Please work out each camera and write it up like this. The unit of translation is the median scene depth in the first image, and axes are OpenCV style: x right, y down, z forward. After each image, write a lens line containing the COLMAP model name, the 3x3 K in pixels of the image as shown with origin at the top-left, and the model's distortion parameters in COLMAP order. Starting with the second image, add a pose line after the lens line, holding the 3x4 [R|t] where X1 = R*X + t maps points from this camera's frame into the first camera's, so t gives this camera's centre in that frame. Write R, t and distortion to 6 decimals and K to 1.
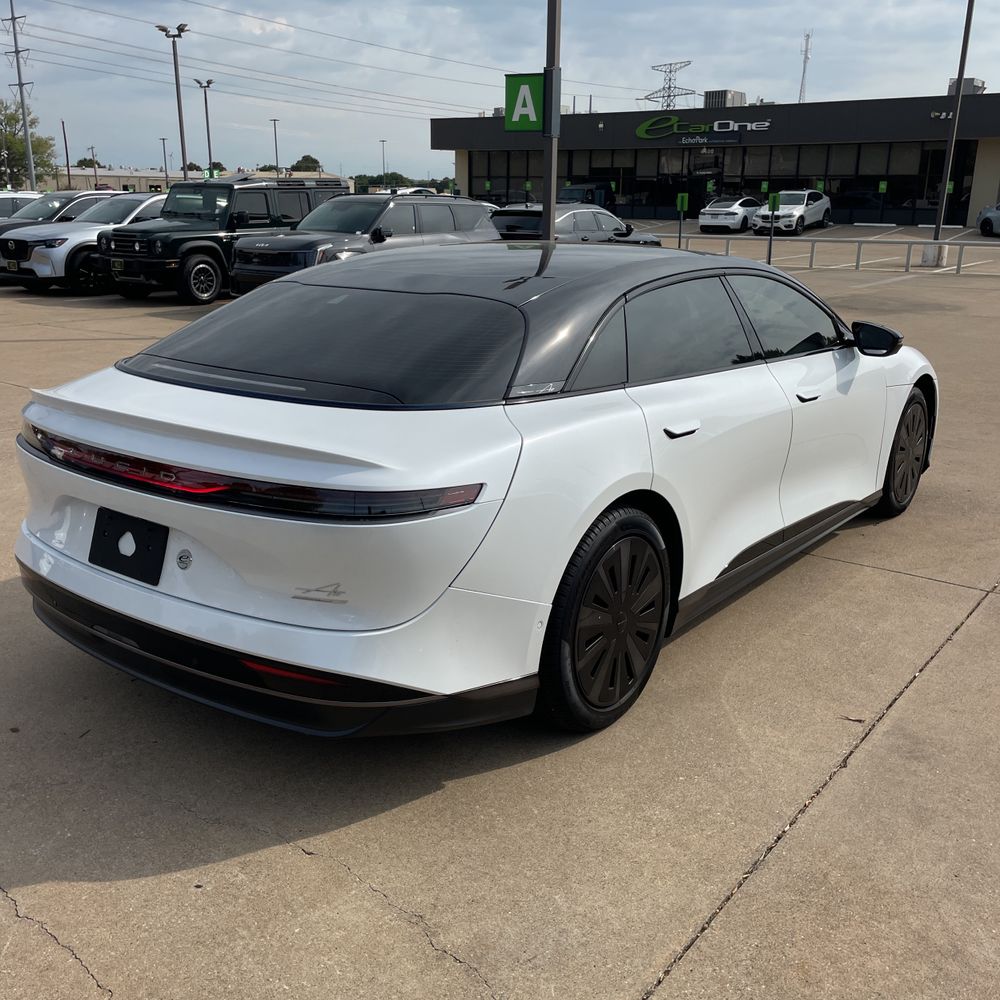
lens RADIAL K [[1011.4, 0, 495.5], [0, 1011.4, 486.7], [0, 0, 1]] dist [0.074235, -0.106291]
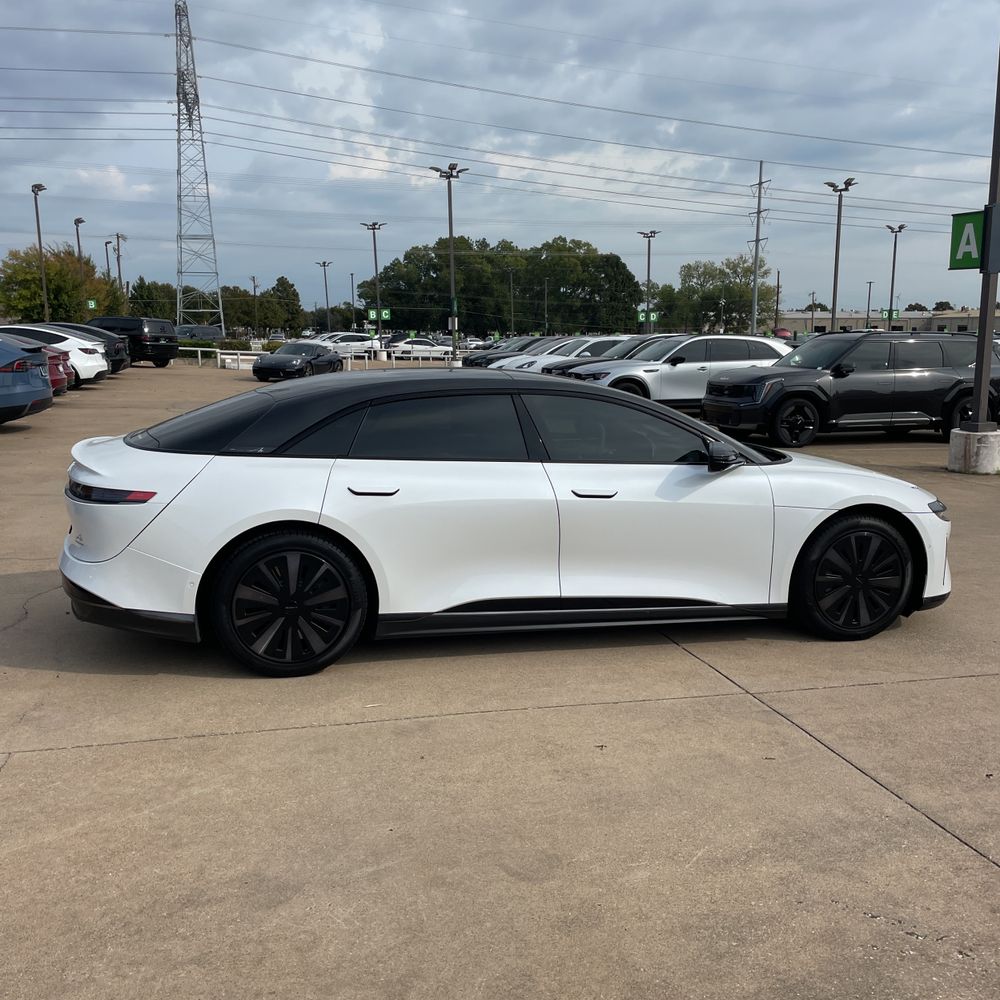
lens RADIAL K [[1011.8, 0, 504.7], [0, 1011.8, 502.8], [0, 0, 1]] dist [0.105517, -0.174837]
pose [[0.785695, 0.093820, -0.611459, 0.232269], [-0.164072, 0.984637, -0.059747, 0.003203], [0.596460, 0.147266, 0.789017, -0.006662]]
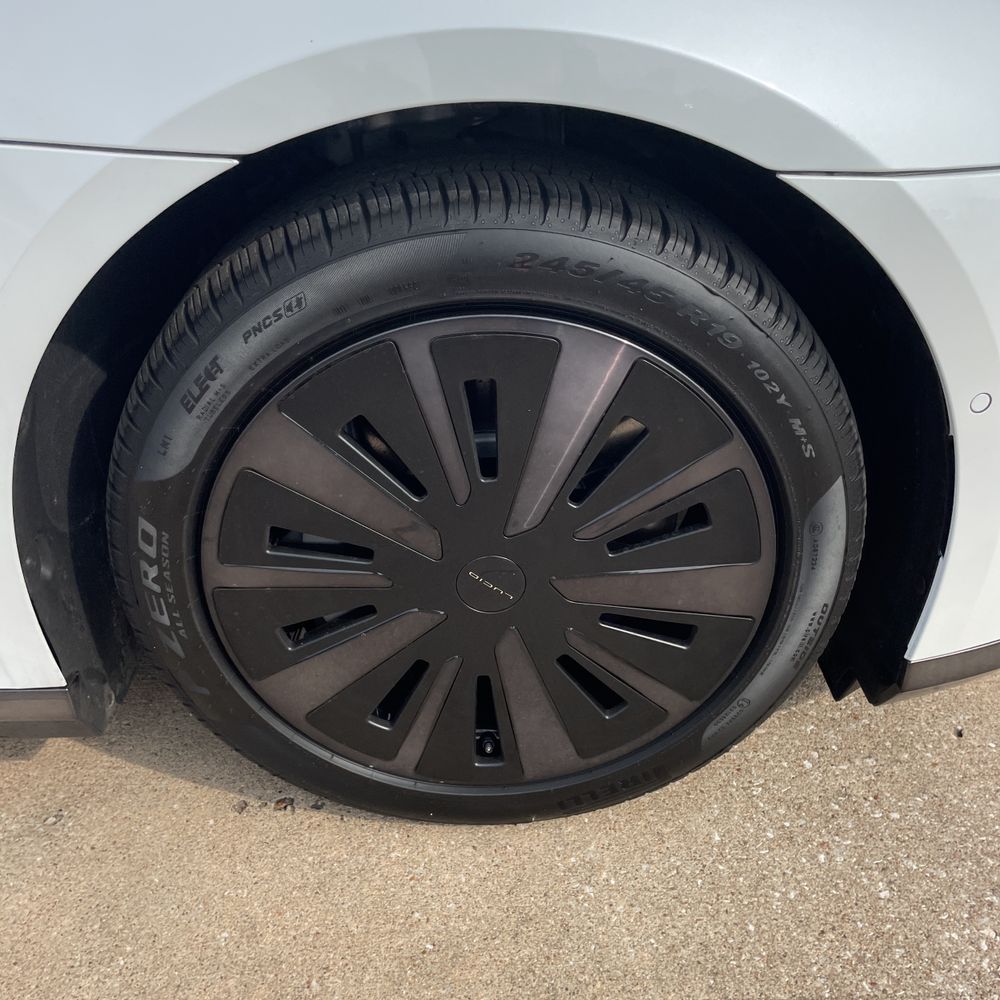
lens RADIAL K [[1015.5, 0, 500.0], [0, 1015.5, 500.0], [0, 0, 1]] dist [0.094517, -0.124146]
pose [[0.625061, 0.385955, -0.678481, 0.162120], [-0.166118, 0.915068, 0.367499, -0.034024], [0.762695, -0.117001, 0.636088, 0.279373]]
